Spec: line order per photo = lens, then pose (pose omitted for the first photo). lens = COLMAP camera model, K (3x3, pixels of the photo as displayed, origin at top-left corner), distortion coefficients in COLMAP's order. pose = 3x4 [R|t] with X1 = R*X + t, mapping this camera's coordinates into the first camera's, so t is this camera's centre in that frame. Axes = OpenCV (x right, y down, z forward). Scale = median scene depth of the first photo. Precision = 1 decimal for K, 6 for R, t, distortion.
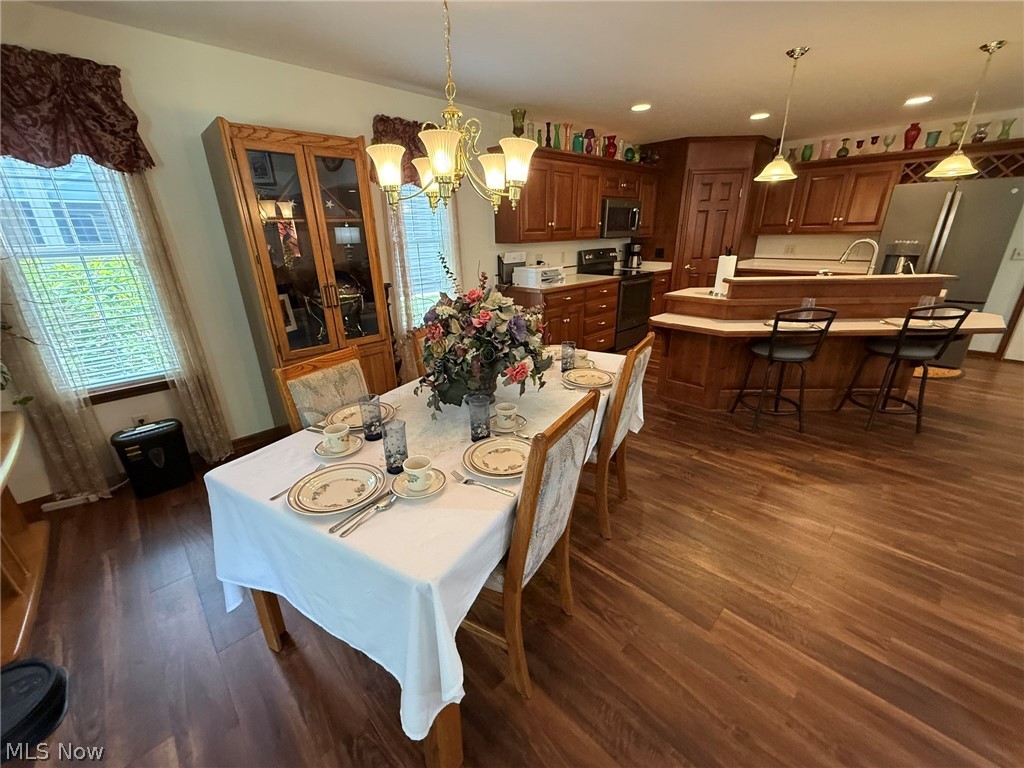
lens RADIAL K [[407.8, 0, 509.8], [0, 407.8, 384.4], [0, 0, 1]] dist [-0.000082, -0.000313]
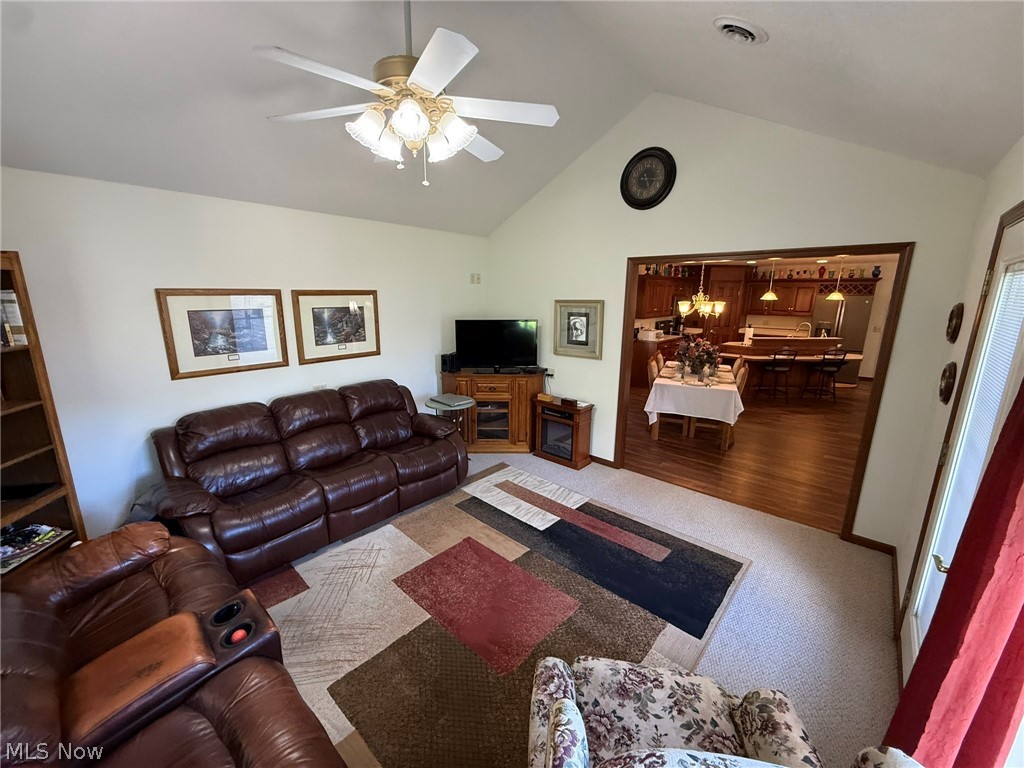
lens RADIAL K [[407.8, 0, 509.8], [0, 407.8, 384.4], [0, 0, 1]] dist [-0.000082, -0.000313]
pose [[0.997175, 0.010458, 0.074376, -0.707567], [-0.000335, 0.990868, -0.134834, 0.222440], [-0.075107, 0.134429, 0.988073, -0.812044]]
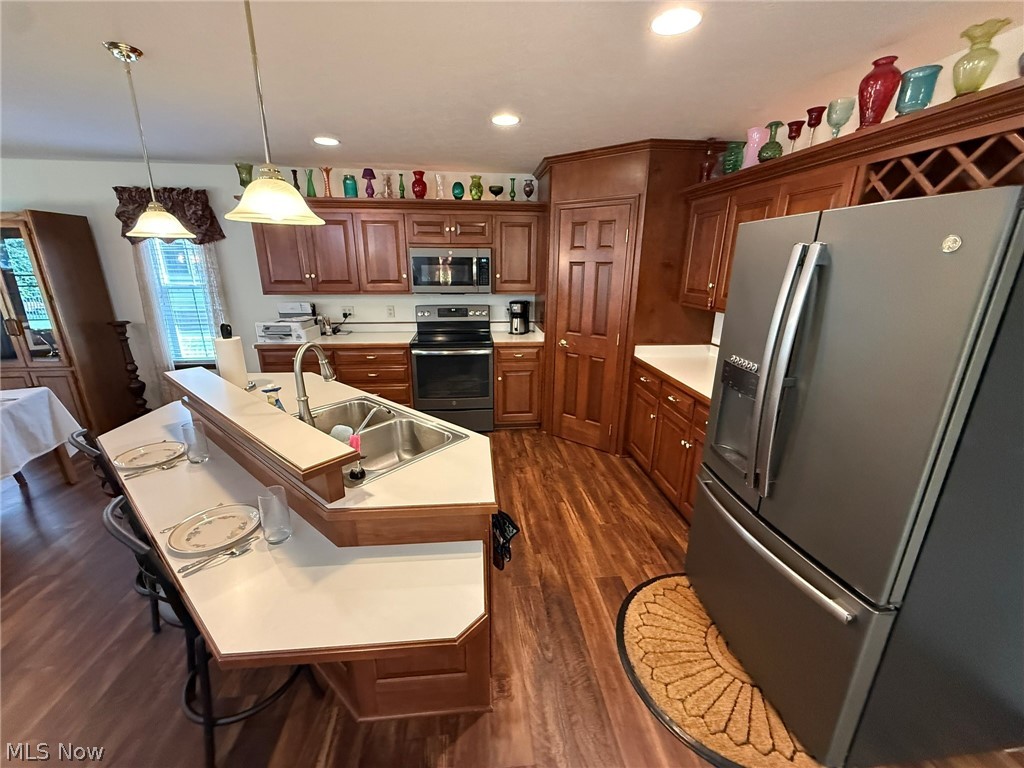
lens RADIAL K [[407.8, 0, 509.8], [0, 407.8, 384.4], [0, 0, 1]] dist [-0.000082, -0.000313]
pose [[0.782719, 0.202746, -0.588426, 0.977247], [-0.239747, 0.970711, 0.015556, -0.263987], [0.574346, 0.128897, 0.808401, 0.520779]]
